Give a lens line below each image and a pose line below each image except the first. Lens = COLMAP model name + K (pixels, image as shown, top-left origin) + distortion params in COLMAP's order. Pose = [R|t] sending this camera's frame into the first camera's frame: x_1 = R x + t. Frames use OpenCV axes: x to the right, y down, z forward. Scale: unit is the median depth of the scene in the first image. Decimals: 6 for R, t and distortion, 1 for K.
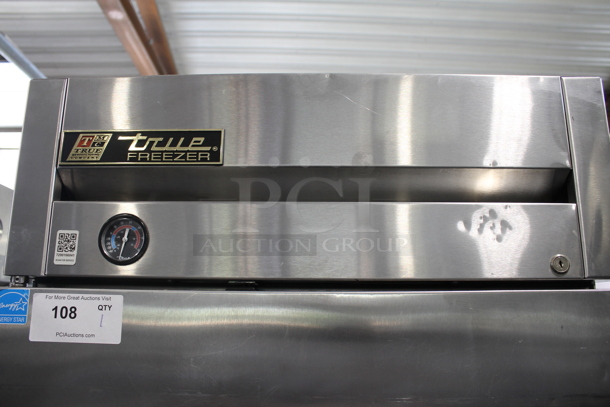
lens RADIAL K [[519.6, 0, 305.0], [0, 519.6, 203.5], [0, 0, 1]] dist [-0.168897, 0.140717]
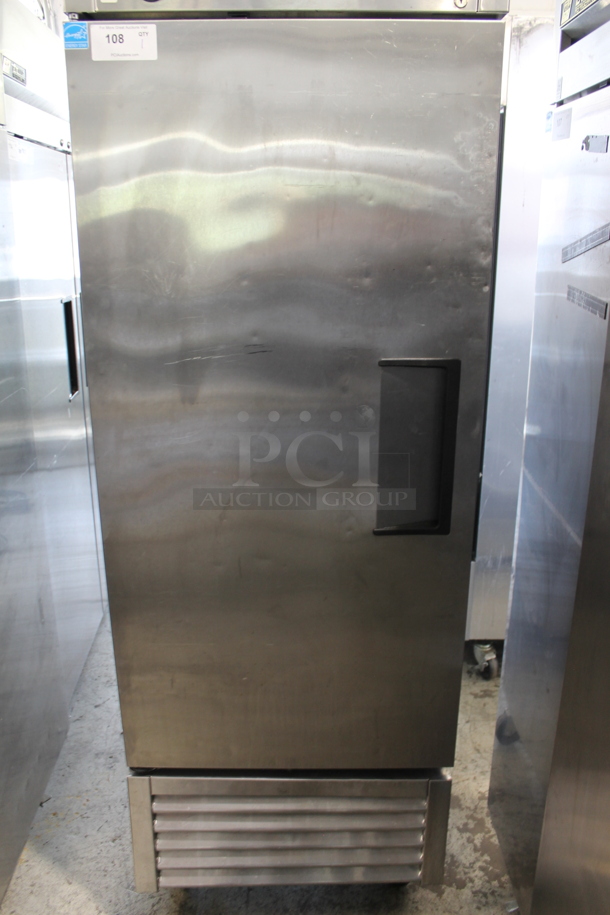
lens RADIAL K [[779.5, 0, 305.0], [0, 779.5, 457.5], [0, 0, 1]] dist [-0.168897, 0.140717]
pose [[0.999949, -0.003303, 0.009511, 0.039494], [-0.002012, 0.860083, 0.510150, 0.147678], [-0.009865, -0.510143, 0.860033, -1.361273]]
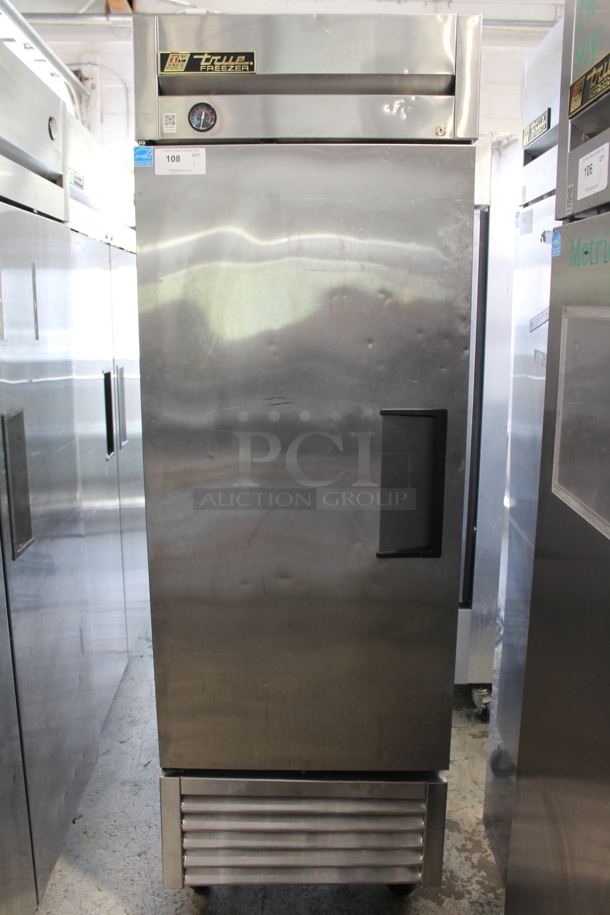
lens RADIAL K [[789.8, 0, 290.9], [0, 789.8, 458.6], [0, 0, 1]] dist [-0.178517, 0.154592]
pose [[0.999866, 0.001684, -0.016260, 0.004461], [0.005107, 0.912703, 0.408591, 0.064646], [0.015529, -0.408620, 0.912573, -1.908659]]
